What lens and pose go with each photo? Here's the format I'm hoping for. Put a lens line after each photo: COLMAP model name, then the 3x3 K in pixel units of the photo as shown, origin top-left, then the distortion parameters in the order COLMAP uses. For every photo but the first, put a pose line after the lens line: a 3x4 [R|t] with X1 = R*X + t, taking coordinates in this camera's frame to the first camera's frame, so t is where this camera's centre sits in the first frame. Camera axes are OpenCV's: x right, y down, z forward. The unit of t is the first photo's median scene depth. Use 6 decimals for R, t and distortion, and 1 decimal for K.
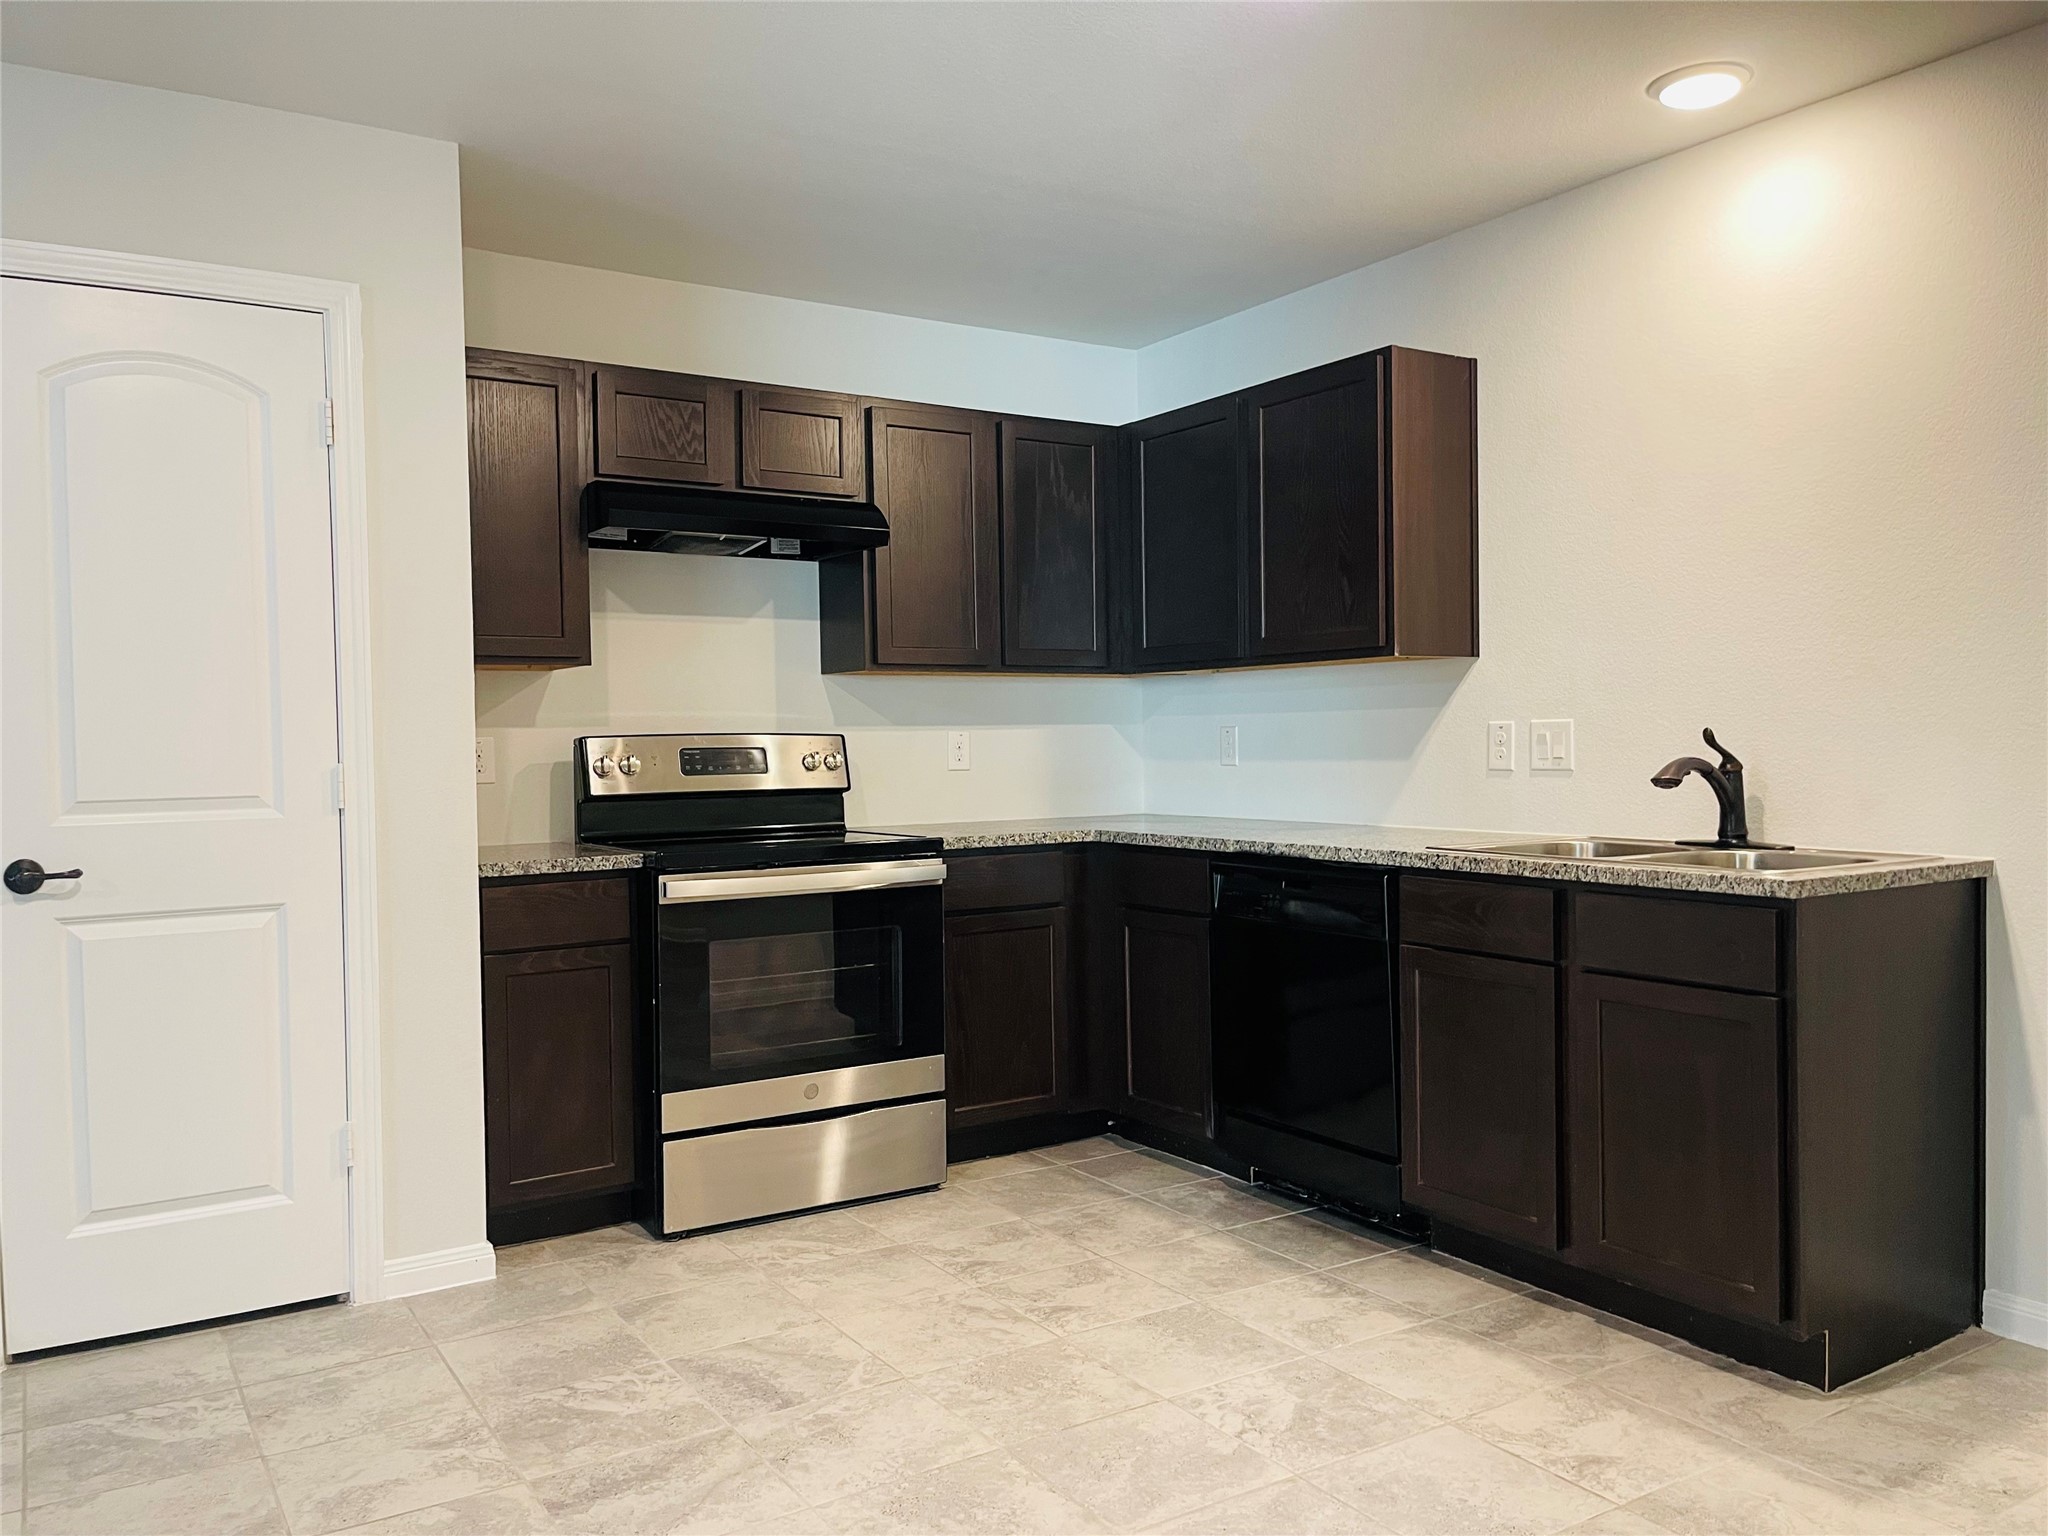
lens RADIAL K [[1544.4, 0, 1040.4], [0, 1544.4, 772.5], [0, 0, 1]] dist [0.084073, -0.110332]
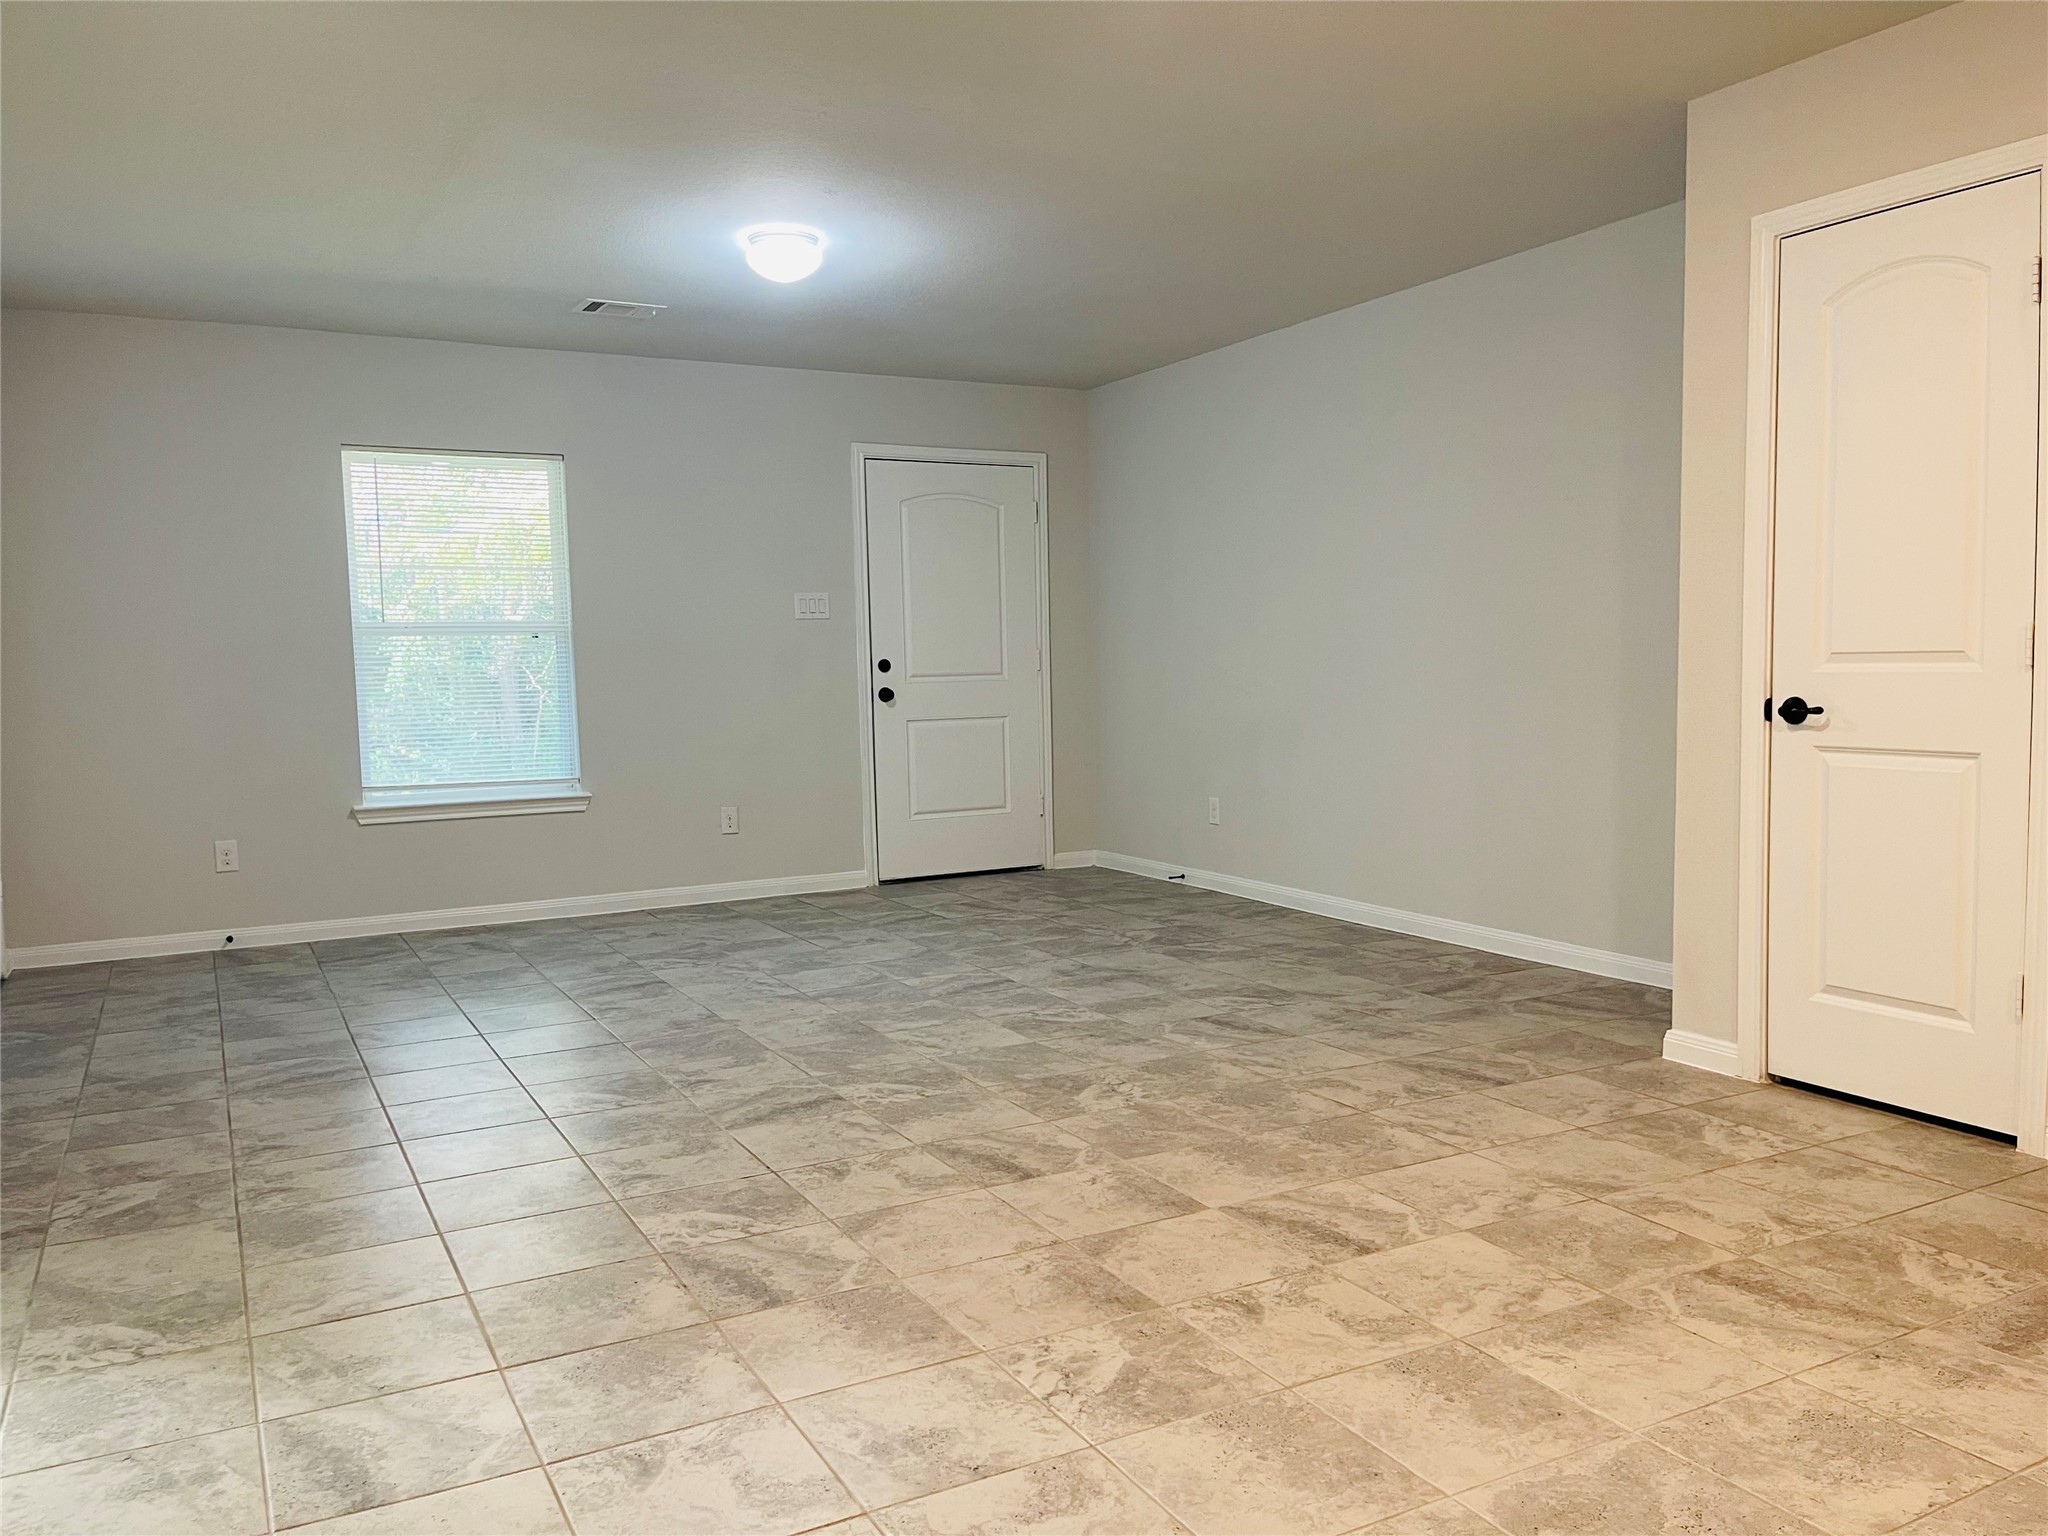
lens RADIAL K [[1544.4, 0, 1024.5], [0, 1544.4, 777.4], [0, 0, 1]] dist [0.084073, -0.110332]
pose [[-0.079443, 0.095671, -0.992238, 0.596124], [-0.001586, 0.995370, 0.096100, -0.000856], [0.996838, 0.009208, -0.078924, 0.420882]]
